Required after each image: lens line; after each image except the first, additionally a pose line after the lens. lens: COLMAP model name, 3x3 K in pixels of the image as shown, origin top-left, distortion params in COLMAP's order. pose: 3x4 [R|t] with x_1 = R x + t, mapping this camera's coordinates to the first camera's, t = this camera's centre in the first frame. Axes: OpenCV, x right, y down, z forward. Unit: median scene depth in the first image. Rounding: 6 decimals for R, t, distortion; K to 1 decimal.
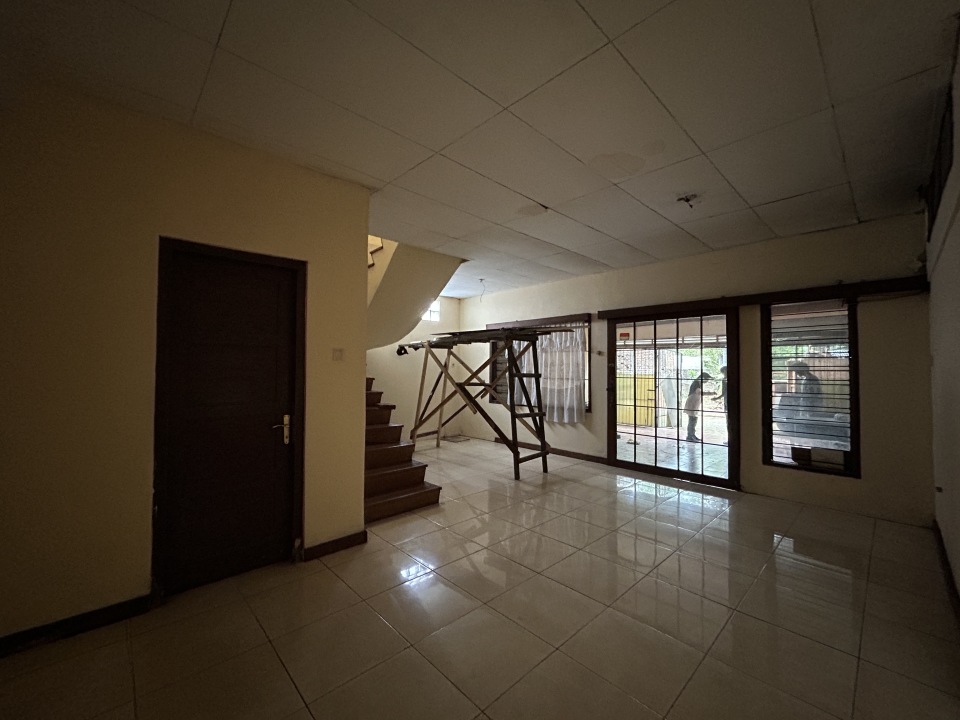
lens RADIAL K [[390.3, 0, 478.9], [0, 390.3, 364.0], [0, 0, 1]] dist [-0.003295, 0.001527]
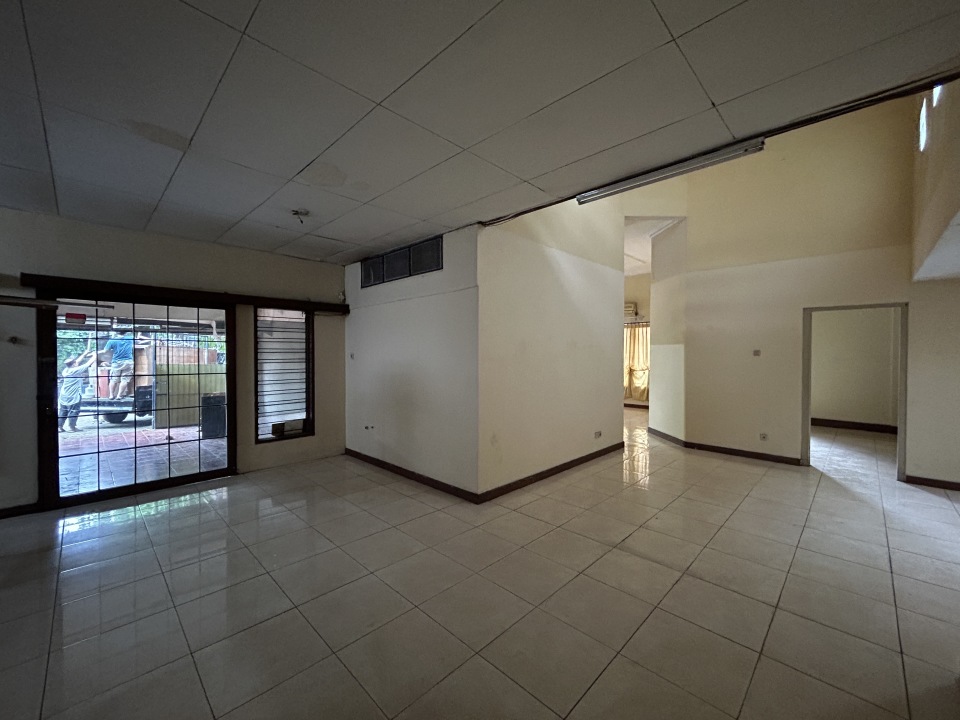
lens RADIAL K [[390.3, 0, 482.1], [0, 390.3, 357.3], [0, 0, 1]] dist [-0.003295, 0.001527]
pose [[-0.033702, -0.010097, 0.999381, -0.449823], [-0.009405, 0.999908, 0.009785, -0.017091], [-0.999388, -0.009069, -0.033794, 0.372766]]
